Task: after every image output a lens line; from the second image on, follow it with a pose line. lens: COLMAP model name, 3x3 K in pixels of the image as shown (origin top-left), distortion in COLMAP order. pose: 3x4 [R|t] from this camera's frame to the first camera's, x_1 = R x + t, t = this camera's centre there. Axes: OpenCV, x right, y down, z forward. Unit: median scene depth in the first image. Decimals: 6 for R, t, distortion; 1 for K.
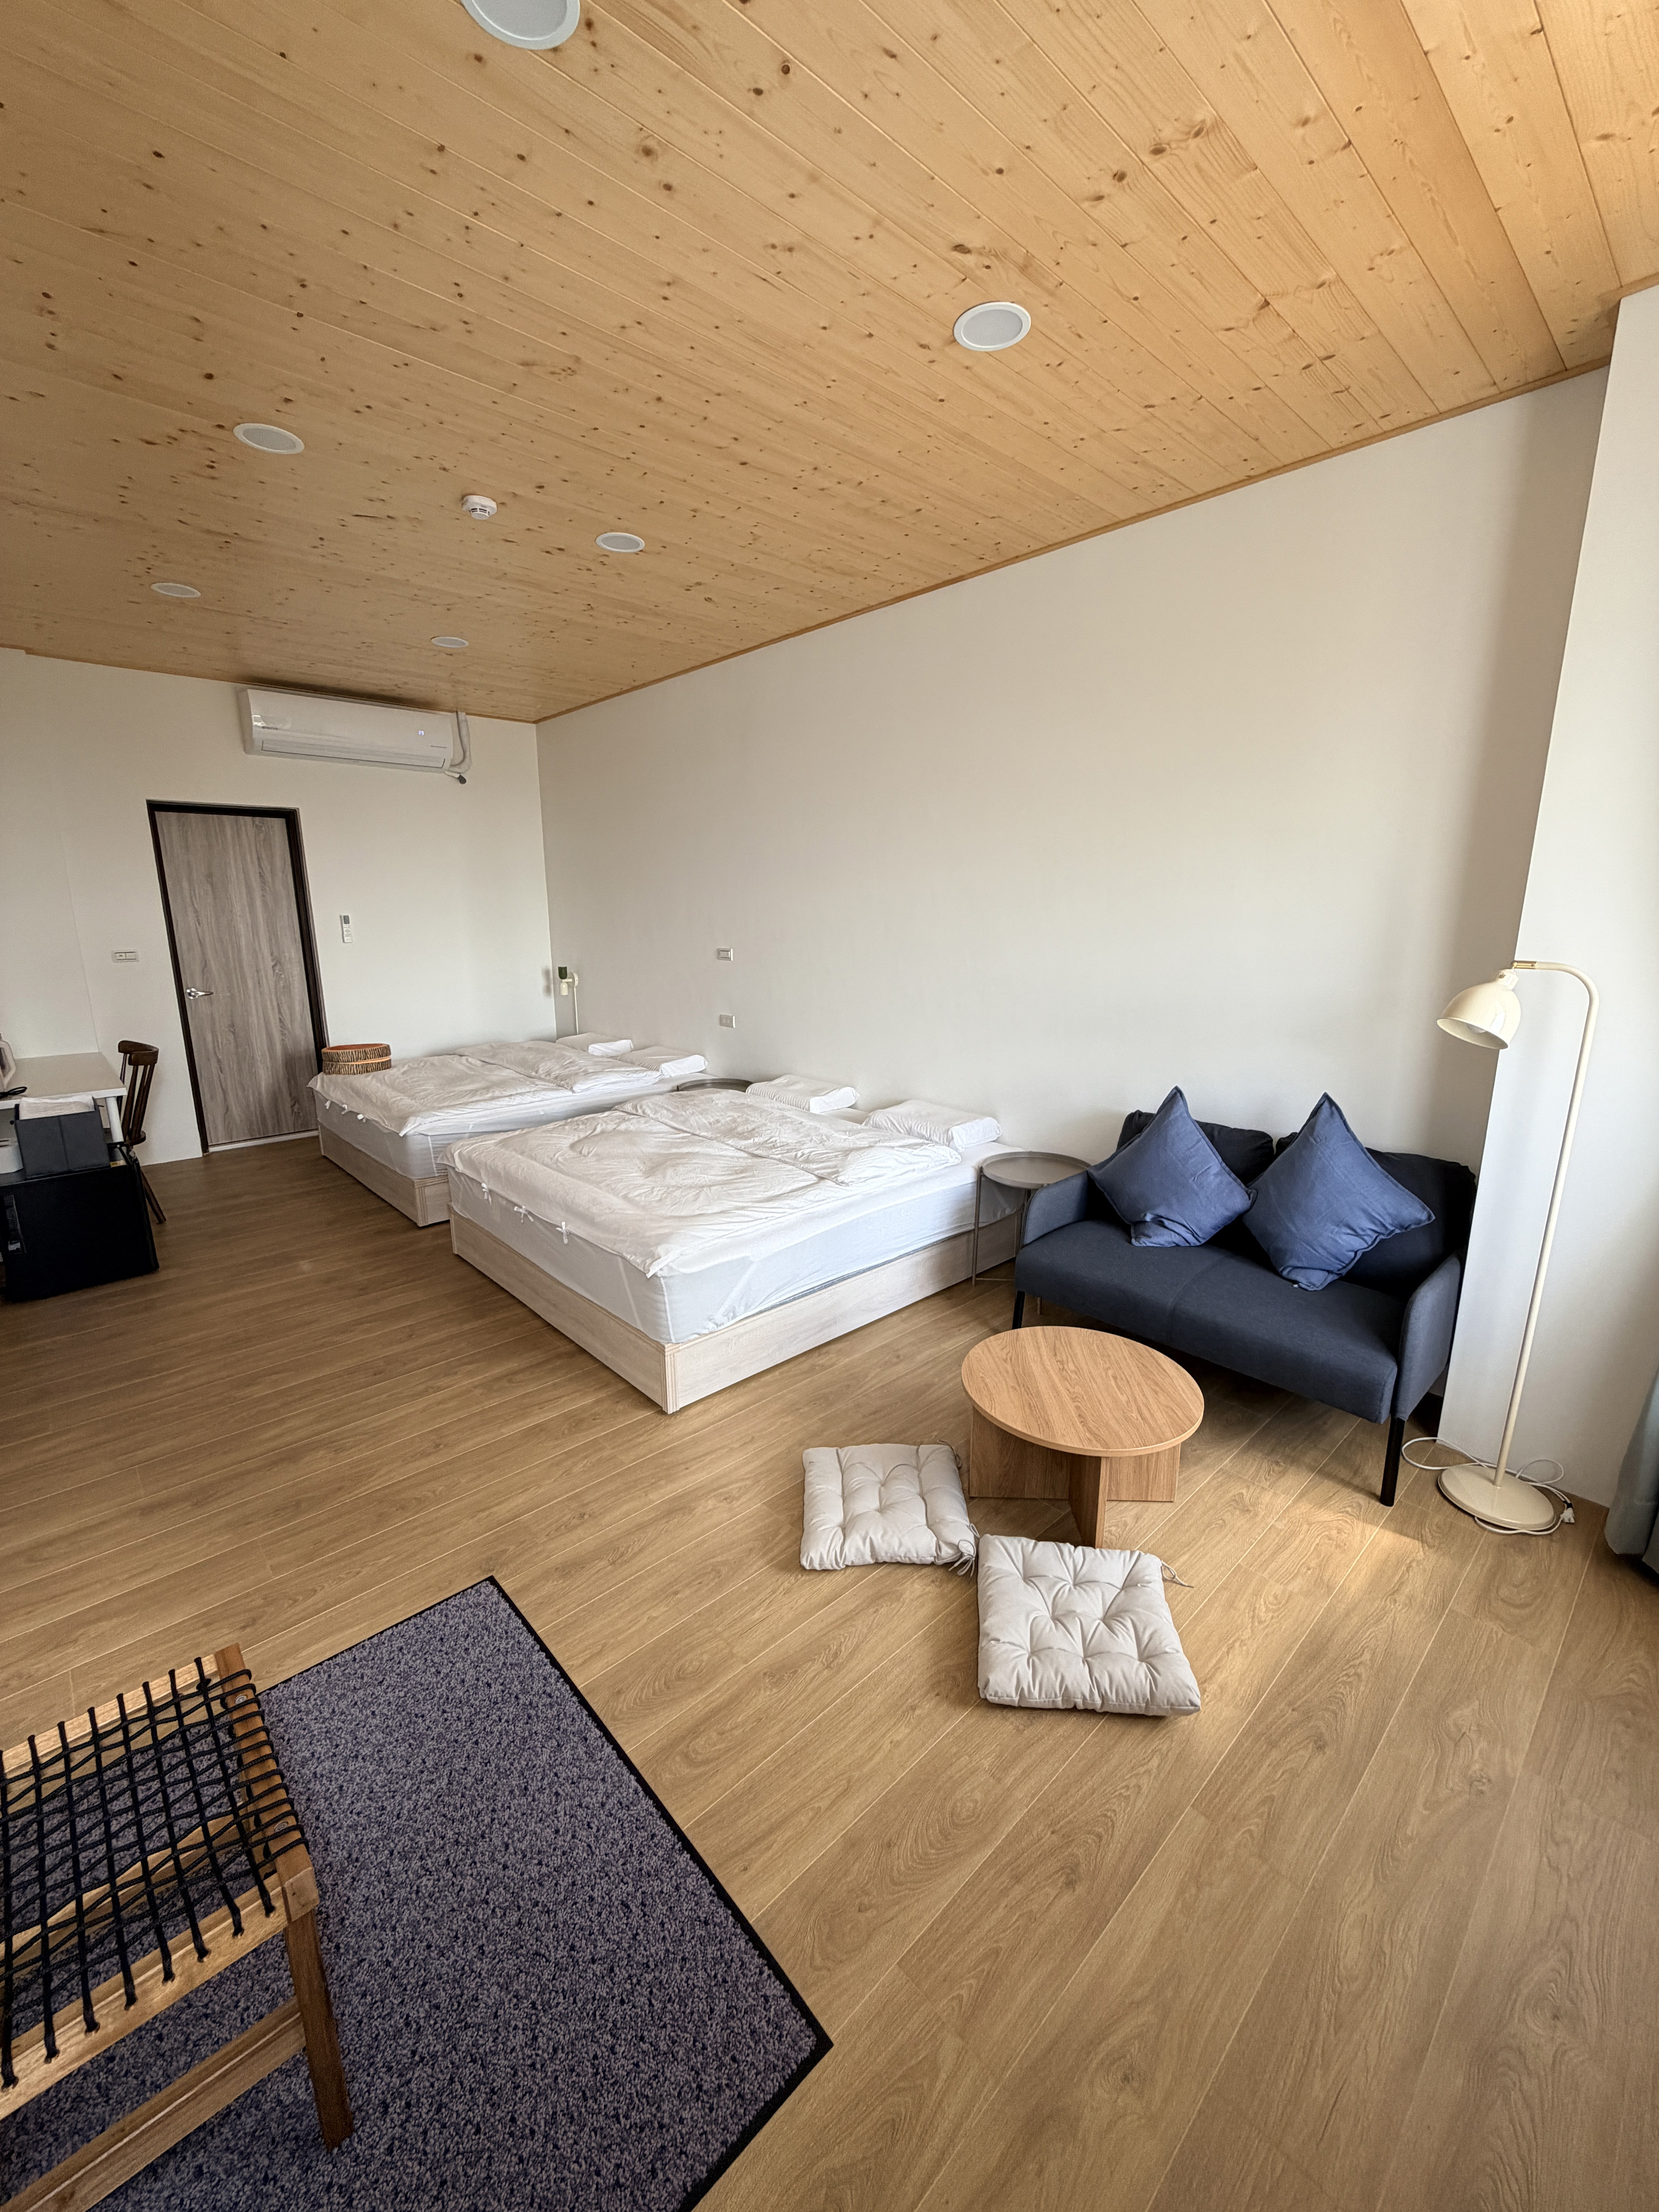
lens RADIAL K [[890.1, 0, 833.0], [0, 890.1, 1098.6], [0, 0, 1]] dist [-0.001020, 0.000030]
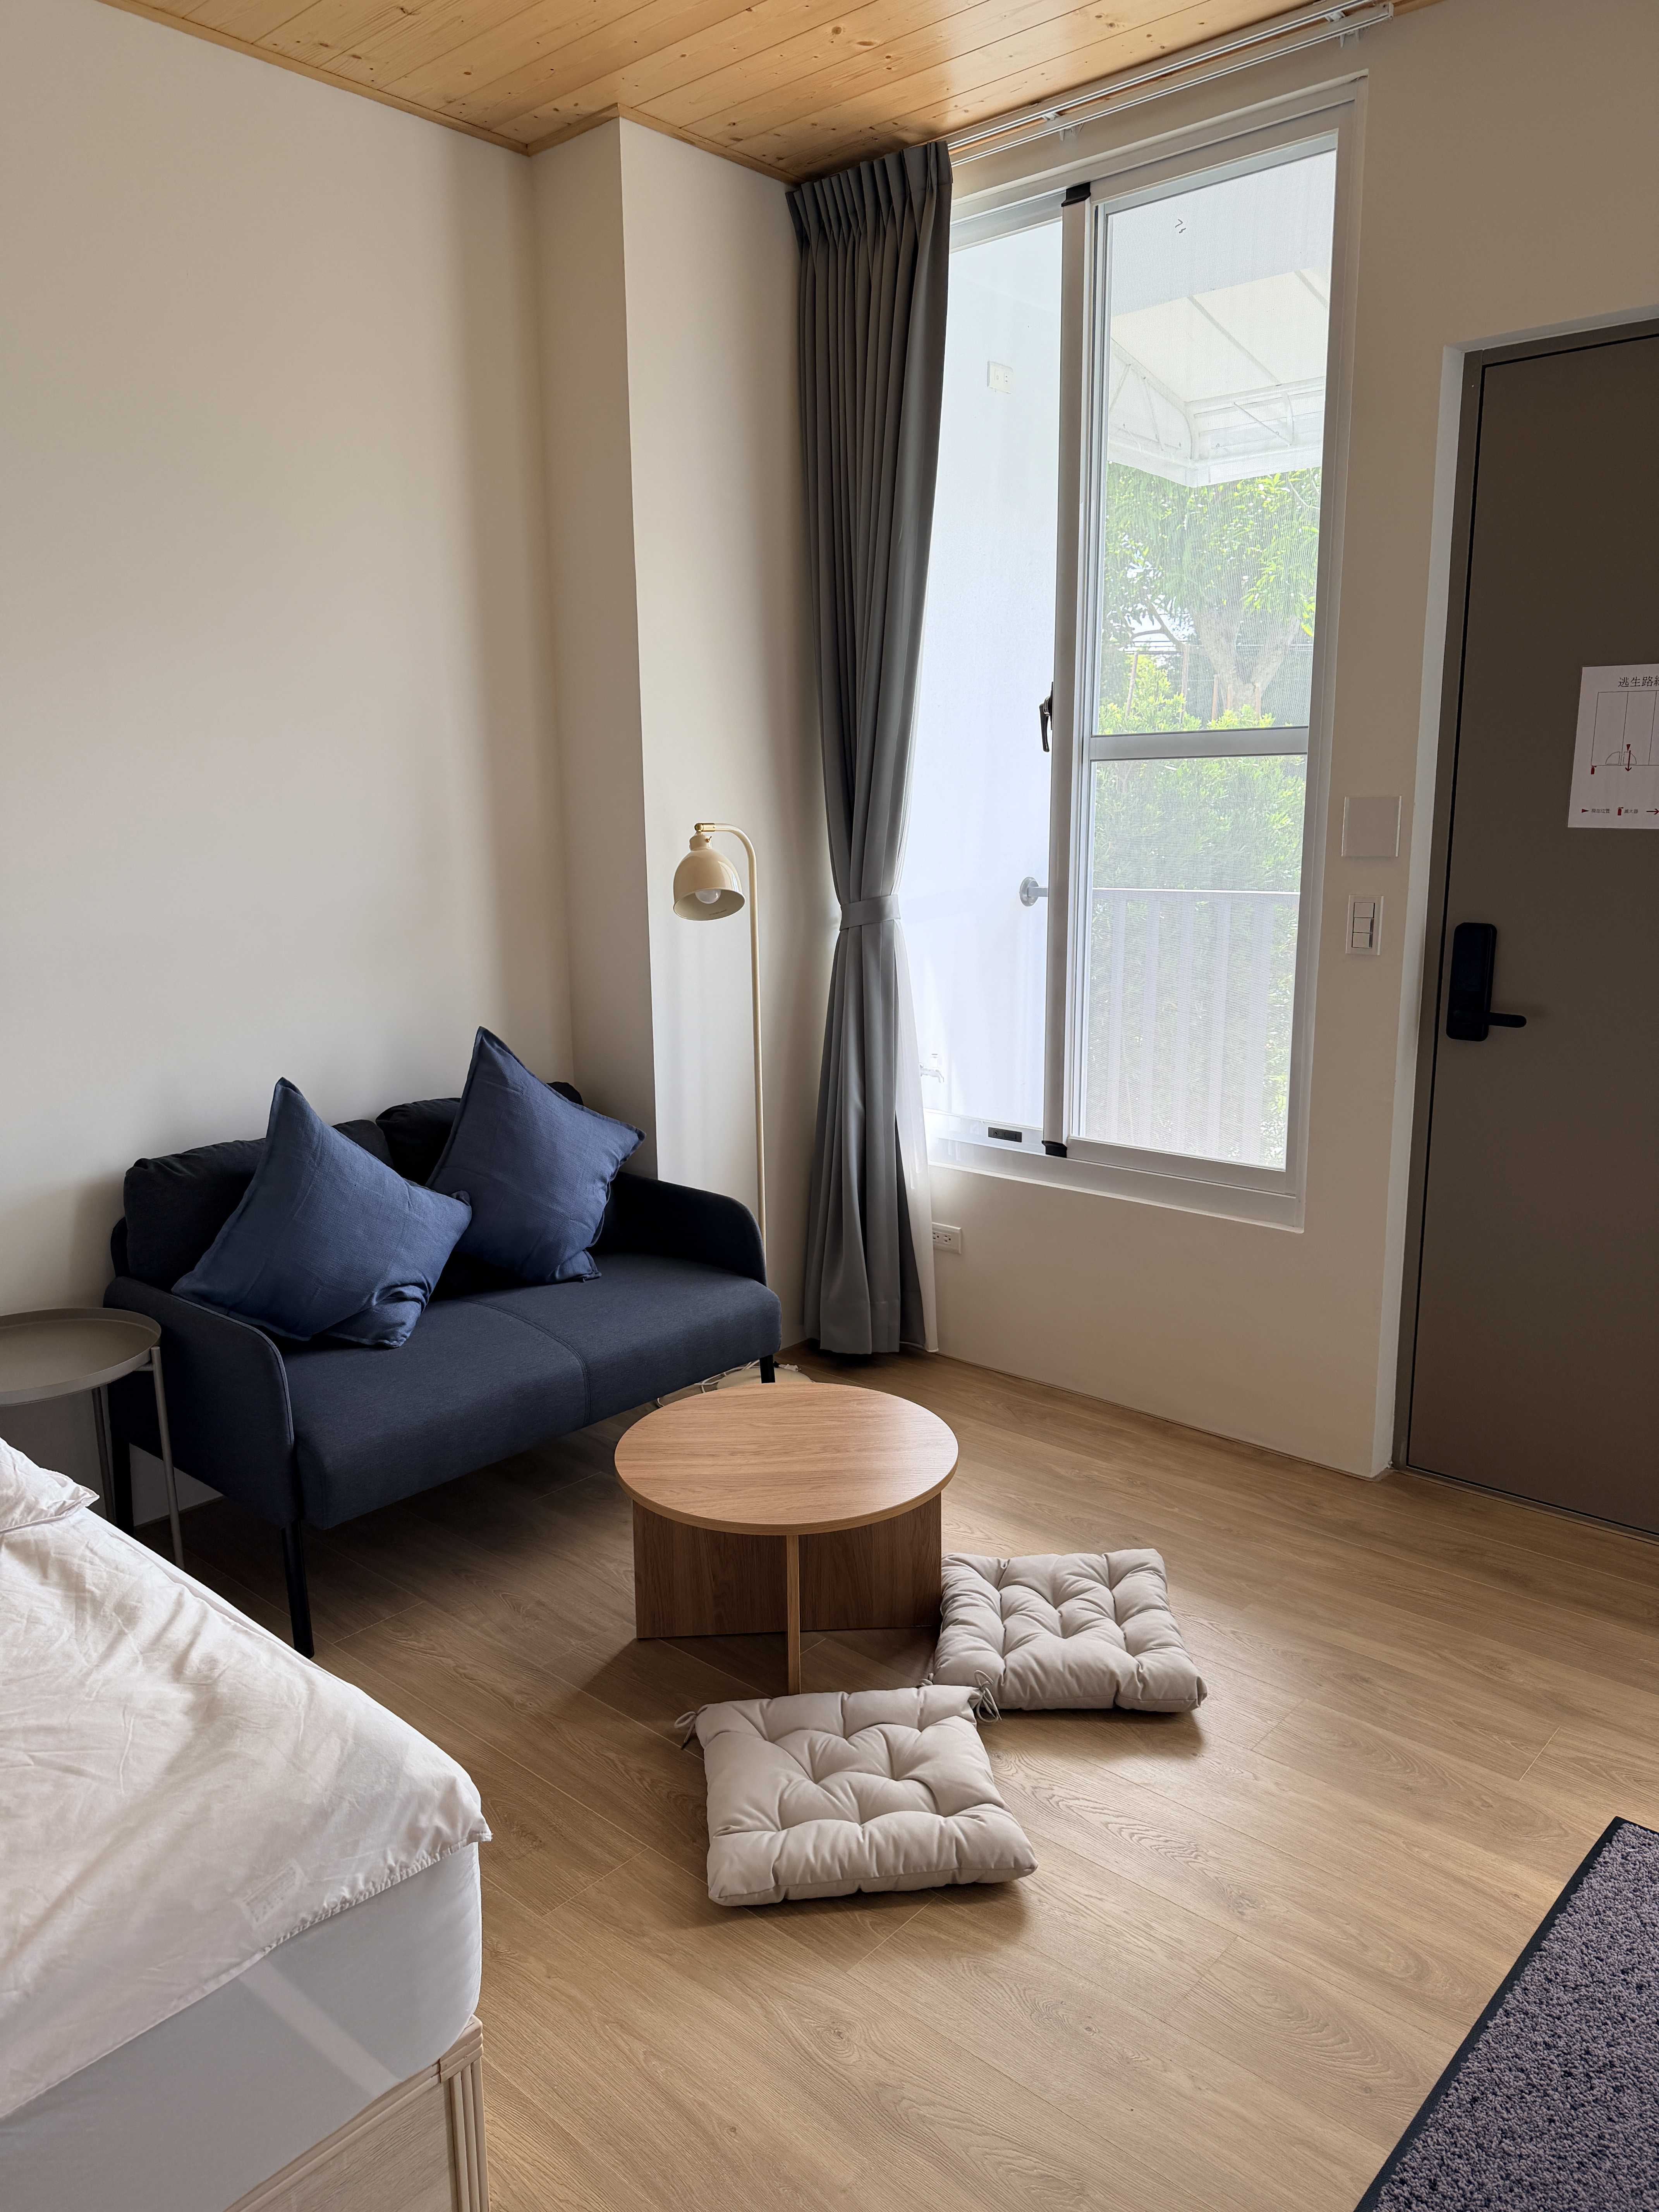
lens RADIAL K [[1564.1, 0, 832.1], [0, 1564.1, 1114.8], [0, 0, 1]] dist [-0.003135, -0.001245]
pose [[-0.087979, -0.197407, 0.976366, -0.773748], [0.229465, 0.949790, 0.212710, -0.153443], [-0.969333, 0.242755, -0.038263, 0.889229]]
